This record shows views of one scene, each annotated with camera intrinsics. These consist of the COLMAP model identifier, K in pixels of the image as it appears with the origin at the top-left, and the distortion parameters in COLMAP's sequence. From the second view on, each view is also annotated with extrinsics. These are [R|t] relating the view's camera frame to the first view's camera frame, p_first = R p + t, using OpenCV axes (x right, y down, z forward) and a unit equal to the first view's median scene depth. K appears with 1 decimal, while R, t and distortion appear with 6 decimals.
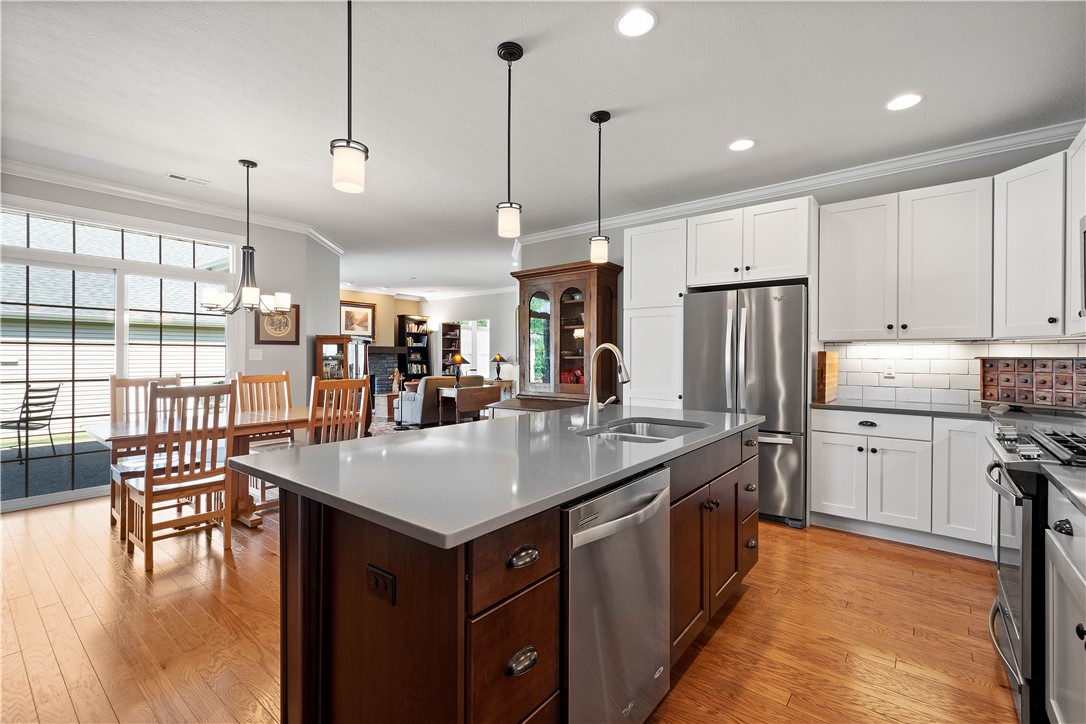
lens RADIAL K [[488.5, 0, 542.1], [0, 488.5, 367.2], [0, 0, 1]] dist [0.007600, -0.000005]
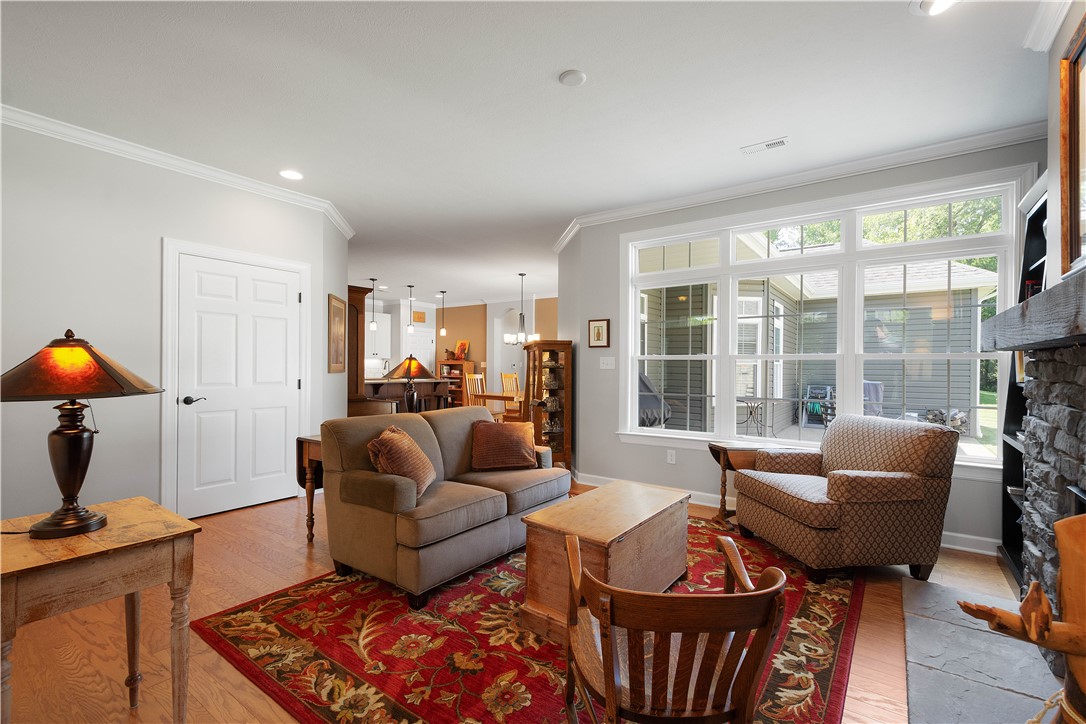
lens RADIAL K [[478.2, 0, 547.3], [0, 478.2, 365.4], [0, 0, 1]] dist [0.002260, -0.000051]
pose [[-0.997919, -0.010710, -0.063587, -0.205420], [-0.012113, 0.999691, 0.021729, -0.022835], [0.063335, 0.022454, -0.997740, 1.093014]]
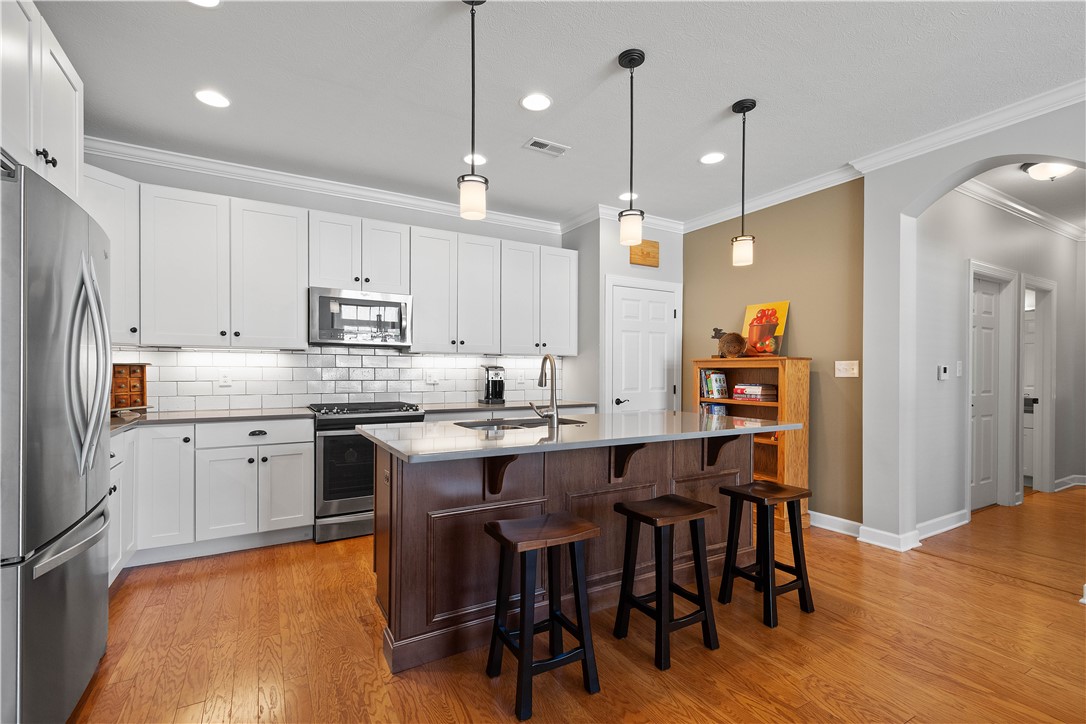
lens RADIAL K [[485.0, 0, 543.8], [0, 485.0, 373.9], [0, 0, 1]] dist [0.009259, -0.000025]
pose [[-0.934904, -0.007690, 0.354816, -0.056366], [0.003307, 0.999533, 0.030375, -0.007882], [-0.354884, 0.029571, -0.934443, 0.444238]]
